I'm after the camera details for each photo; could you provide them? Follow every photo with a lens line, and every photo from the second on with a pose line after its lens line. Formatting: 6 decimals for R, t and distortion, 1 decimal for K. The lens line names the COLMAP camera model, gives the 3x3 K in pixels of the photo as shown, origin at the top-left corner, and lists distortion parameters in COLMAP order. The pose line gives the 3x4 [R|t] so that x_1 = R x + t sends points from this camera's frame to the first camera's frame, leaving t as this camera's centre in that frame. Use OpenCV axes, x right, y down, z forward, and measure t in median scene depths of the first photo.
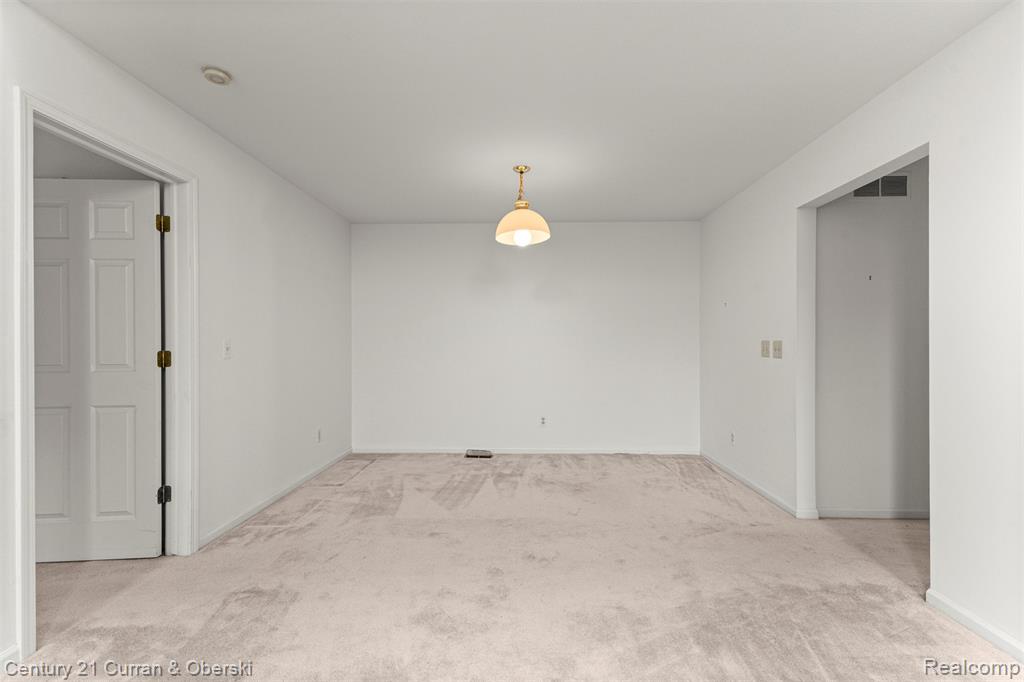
lens RADIAL K [[444.7, 0, 517.8], [0, 444.7, 344.2], [0, 0, 1]] dist [-0.011269, 0.002155]
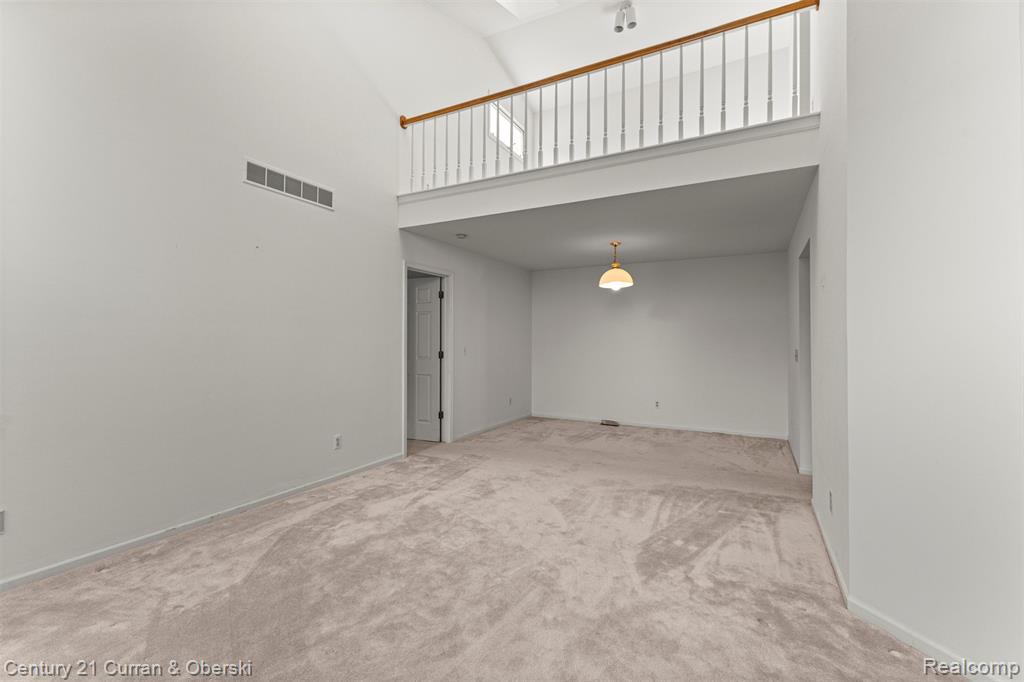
lens RADIAL K [[444.7, 0, 513.2], [0, 444.7, 342.2], [0, 0, 1]] dist [-0.011269, 0.002155]
pose [[0.886694, 0.002764, -0.462348, 0.569021], [-0.005902, 0.999968, -0.005343, -0.022159], [0.462319, 0.007467, 0.886682, -0.835187]]
